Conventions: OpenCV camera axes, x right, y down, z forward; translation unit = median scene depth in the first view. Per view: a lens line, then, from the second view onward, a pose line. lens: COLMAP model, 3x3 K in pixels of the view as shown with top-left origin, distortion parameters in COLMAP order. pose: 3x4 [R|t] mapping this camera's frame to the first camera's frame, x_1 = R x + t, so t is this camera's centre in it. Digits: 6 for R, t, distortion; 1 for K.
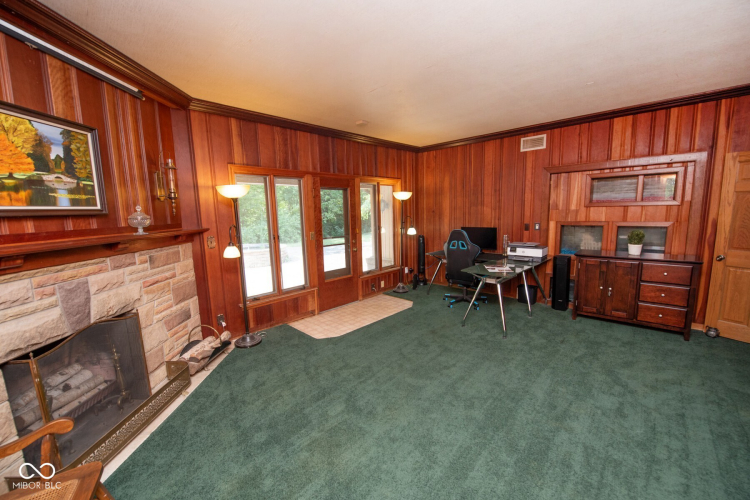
lens RADIAL K [[301.2, 0, 373.5], [0, 301.2, 253.8], [0, 0, 1]] dist [-0.020816, -0.000140]
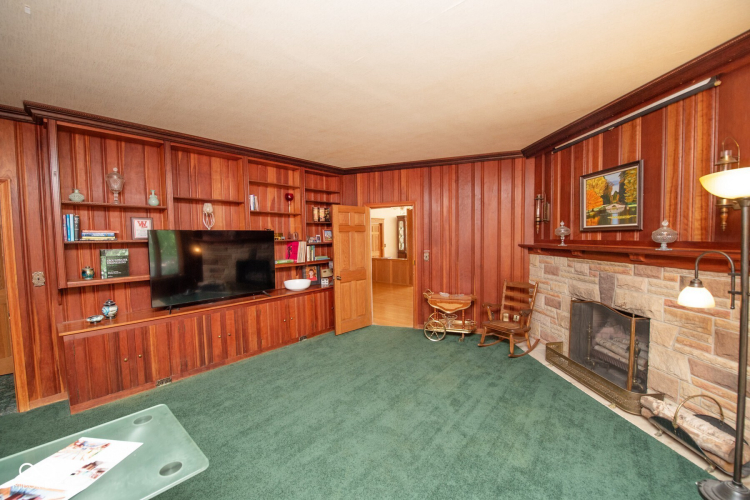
lens RADIAL K [[301.2, 0, 373.5], [0, 301.2, 253.8], [0, 0, 1]] dist [-0.020816, -0.000140]
pose [[-0.997726, 0.054045, -0.040273, 0.256405], [0.044923, 0.978680, 0.200418, -0.365500], [0.050246, 0.198153, -0.978882, 2.396698]]
